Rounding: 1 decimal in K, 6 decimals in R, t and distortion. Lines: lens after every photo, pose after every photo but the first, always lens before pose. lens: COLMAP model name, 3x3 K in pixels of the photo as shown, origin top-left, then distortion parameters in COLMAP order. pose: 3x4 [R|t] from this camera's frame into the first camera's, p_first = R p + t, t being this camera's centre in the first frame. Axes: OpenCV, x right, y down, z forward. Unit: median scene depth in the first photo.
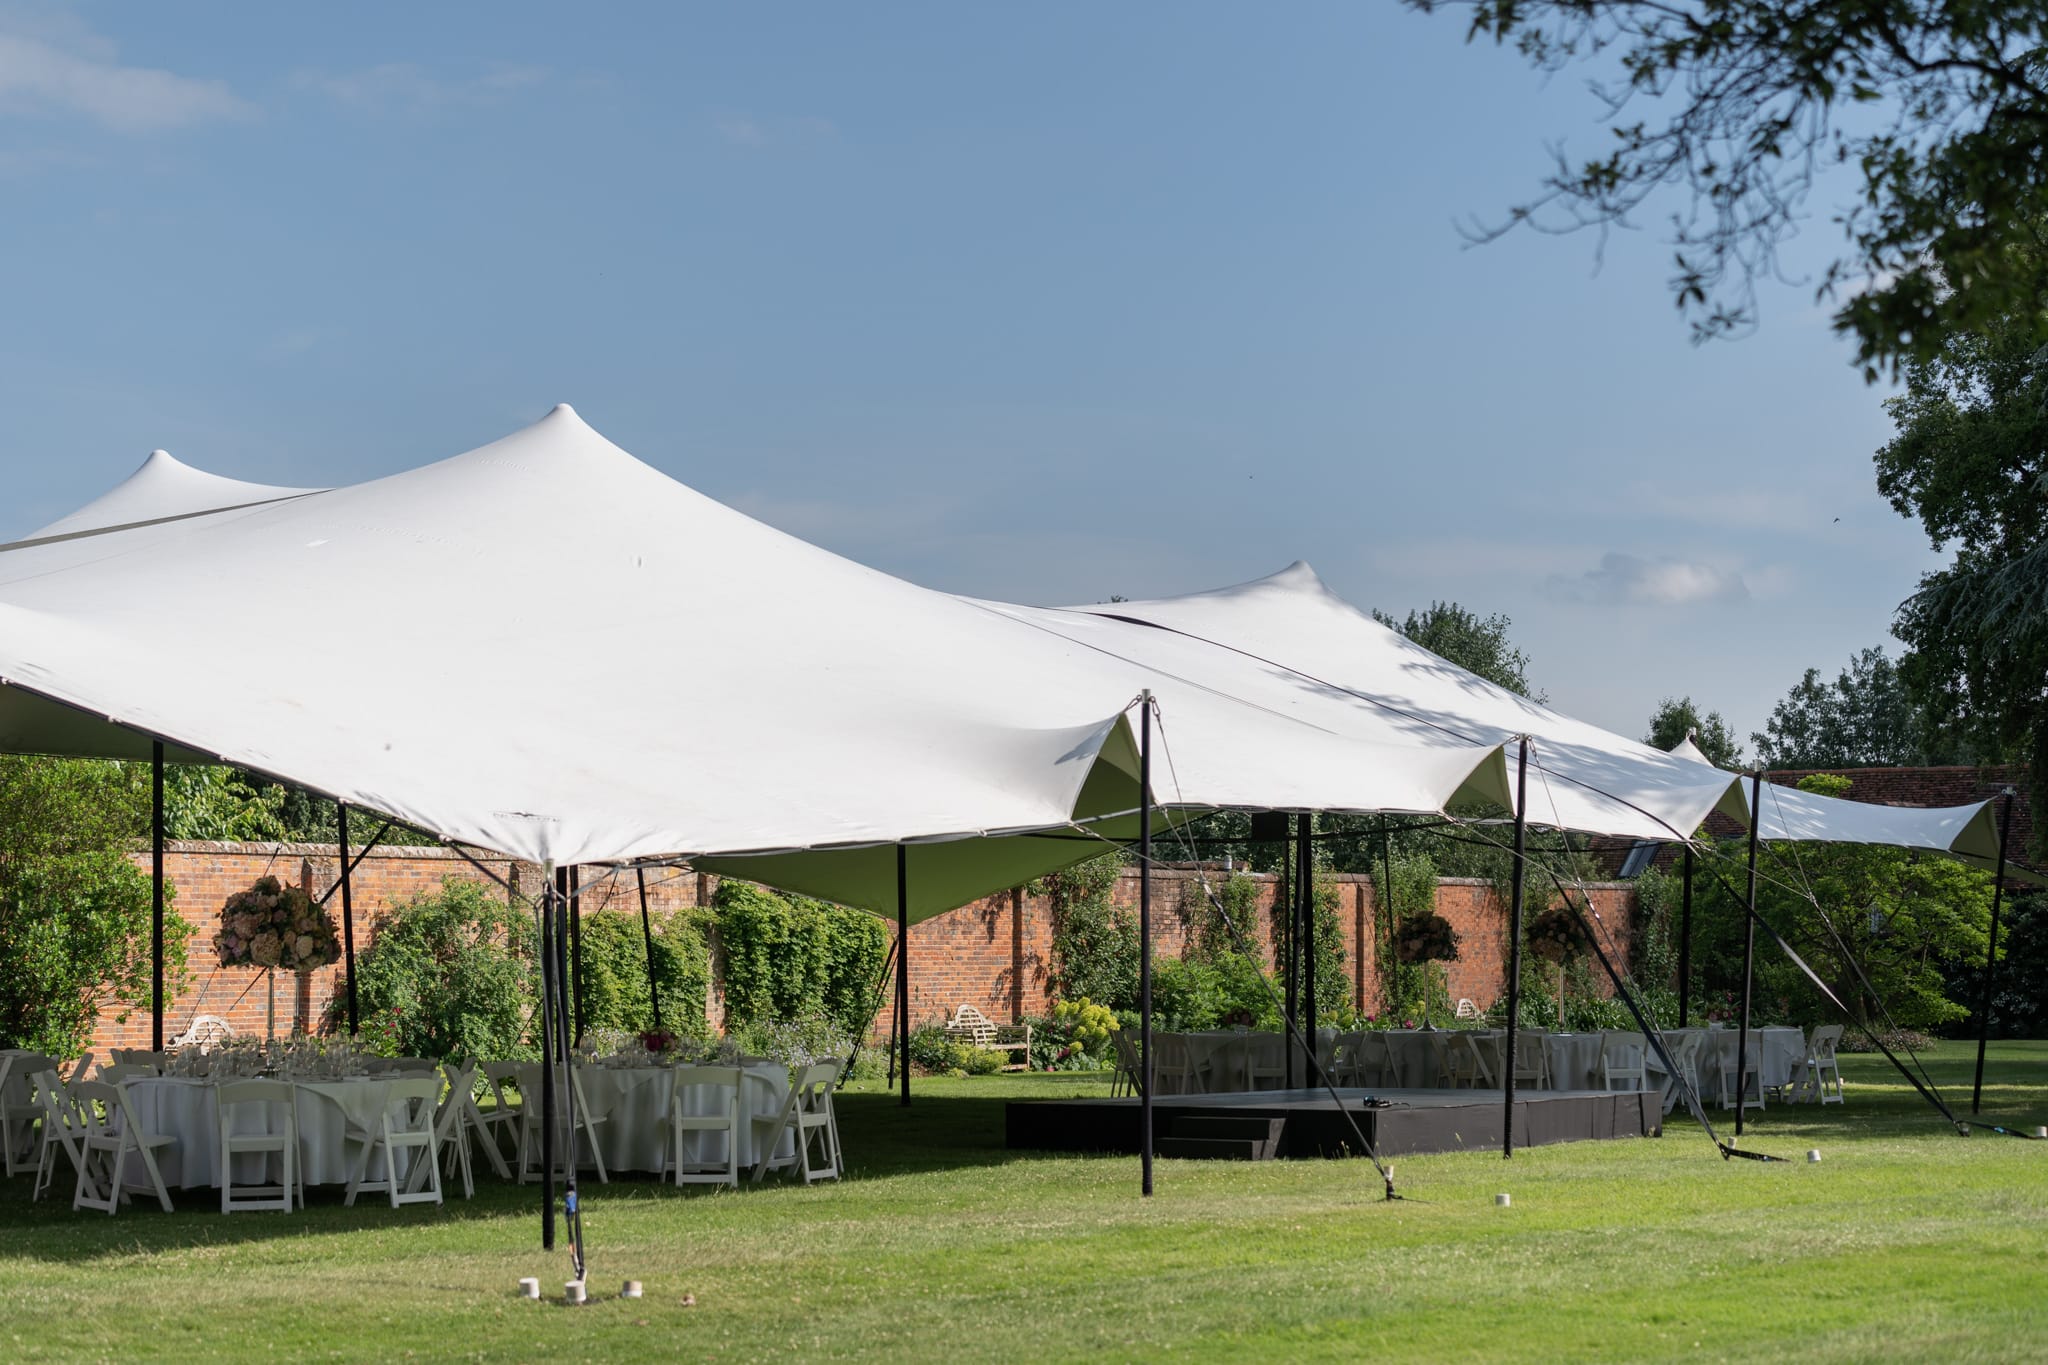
lens RADIAL K [[3777.2, 0, 1024.0], [0, 3777.2, 682.5], [0, 0, 1]] dist [-0.034610, -0.017177]
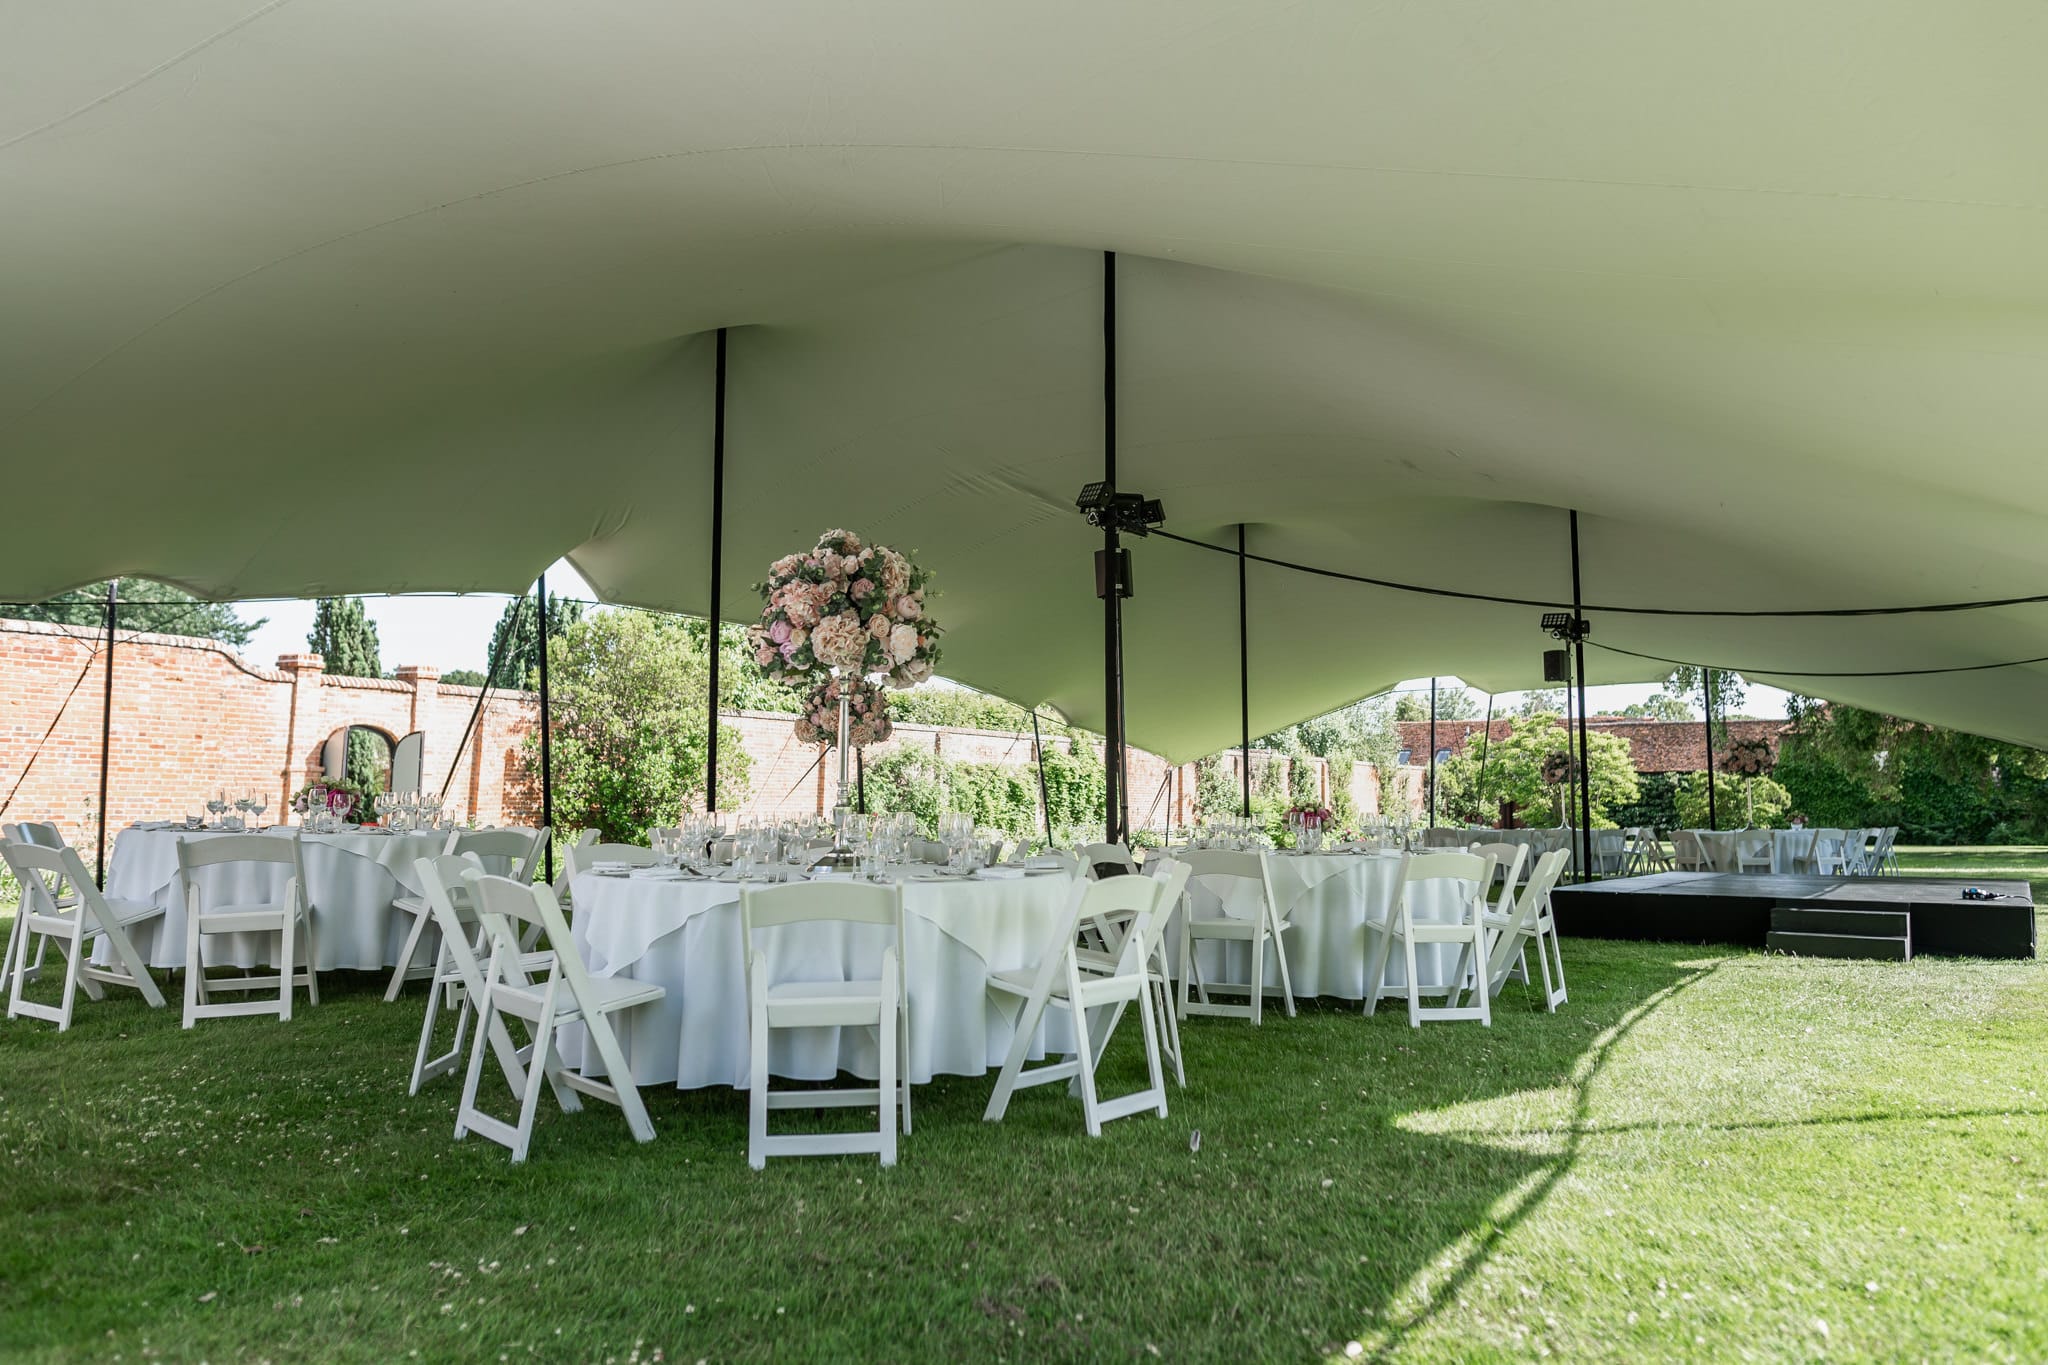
lens RADIAL K [[1319.5, 0, 1045.7], [0, 1319.5, 663.3], [0, 0, 1]] dist [-0.003306, -0.000204]
pose [[0.999944, 0.006792, -0.008064, -0.103439], [-0.007097, 0.999237, -0.038397, 0.050029], [0.007797, 0.038452, 0.999230, 0.492778]]
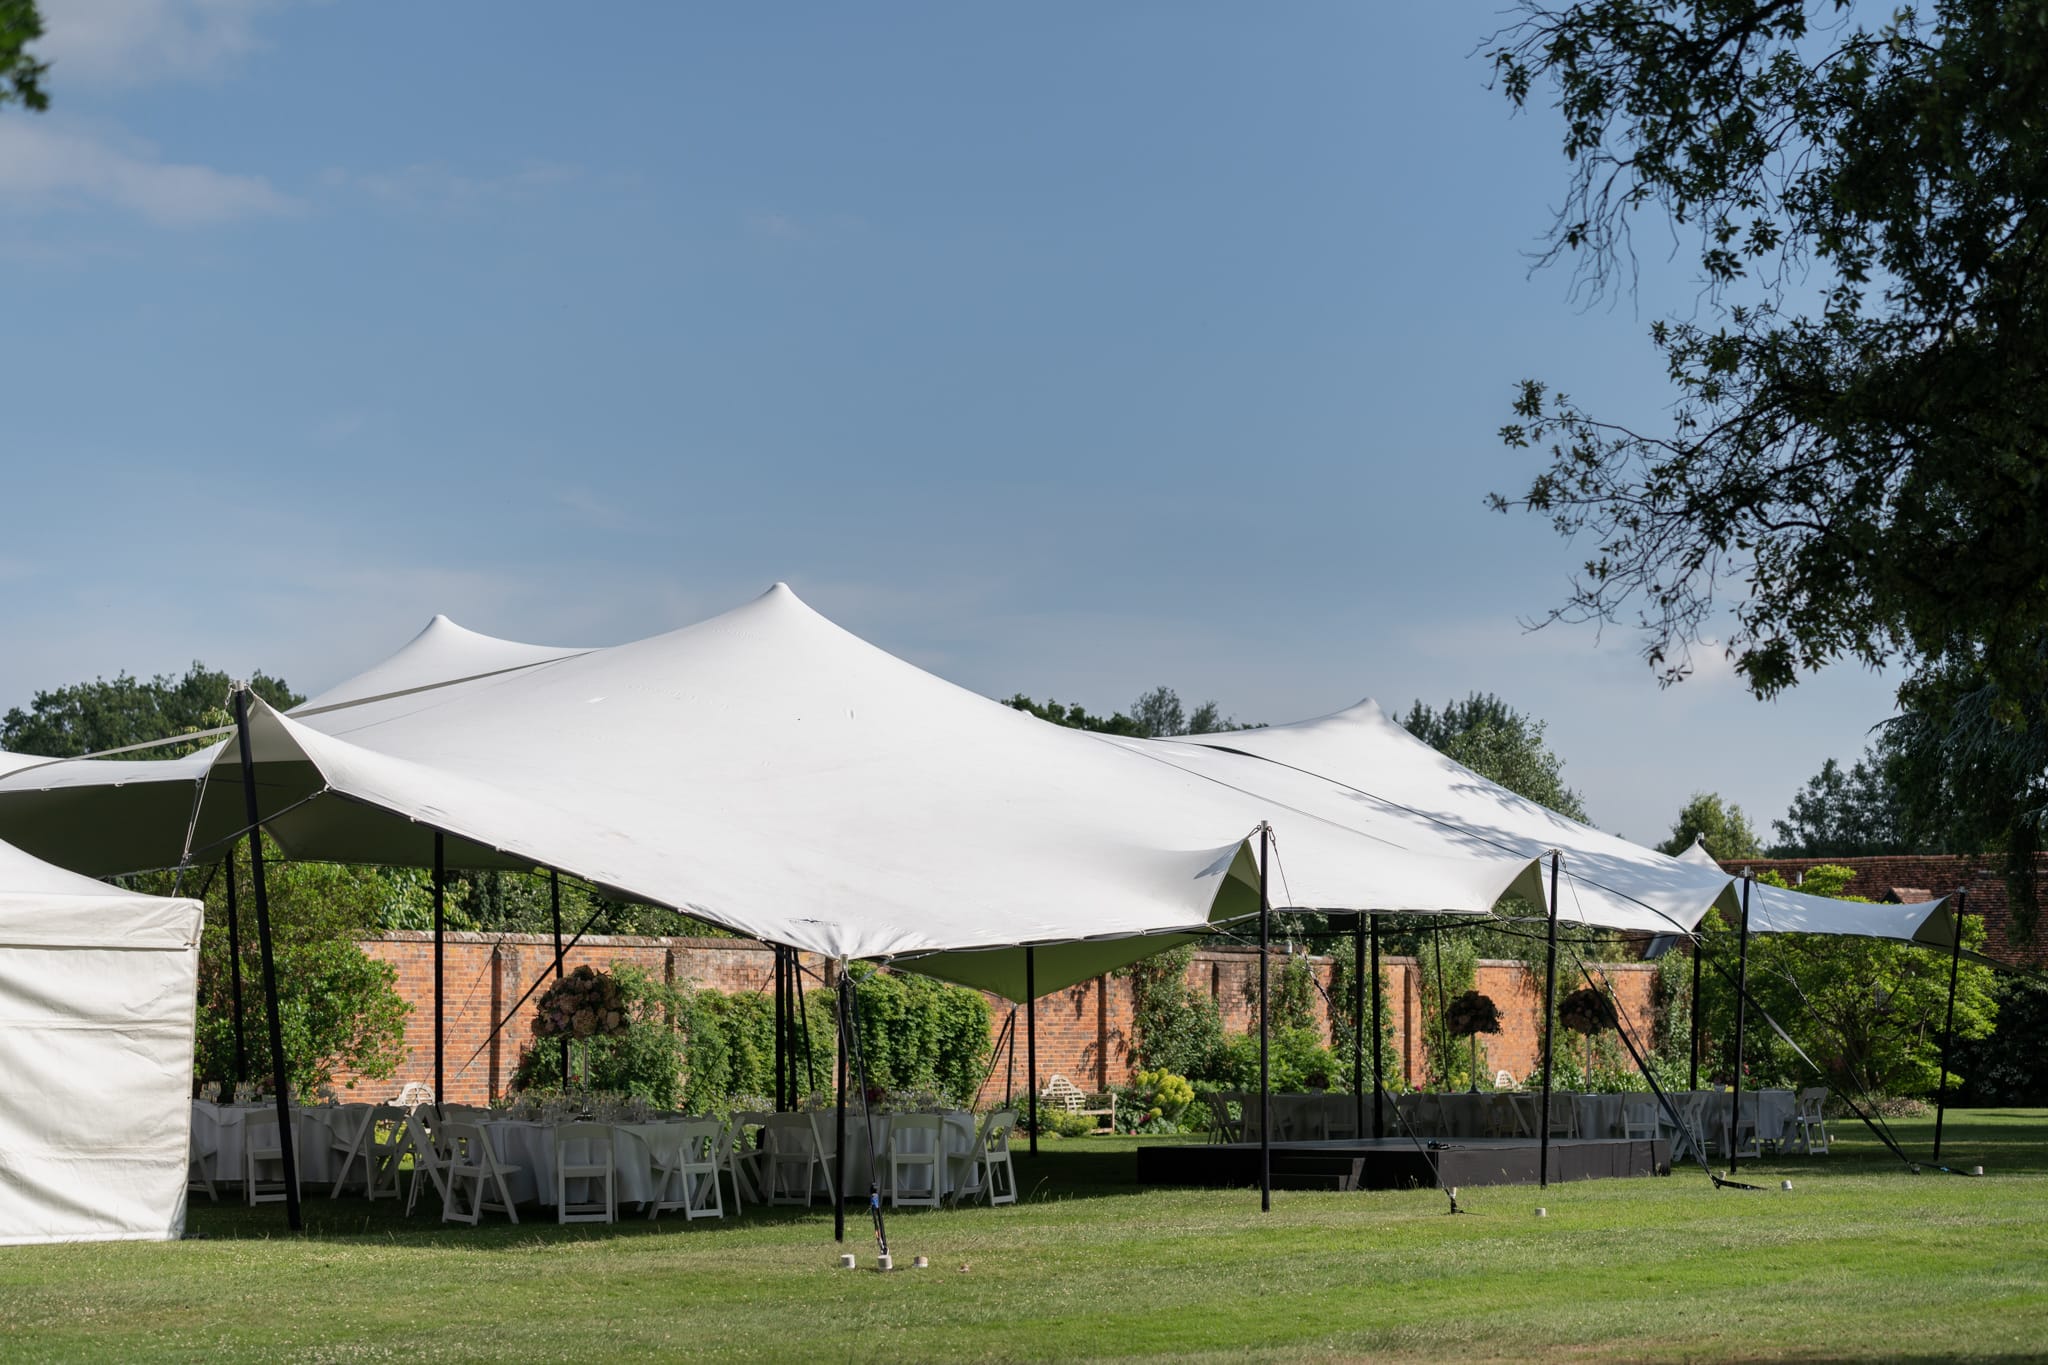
lens RADIAL K [[3777.2, 0, 1024.0], [0, 3777.2, 682.5], [0, 0, 1]] dist [-0.034610, -0.017177]
pose [[0.999963, -0.001578, -0.008398, -0.023950], [0.001402, 0.999781, -0.020857, -0.011461], [0.008429, 0.020845, 0.999747, -0.183249]]
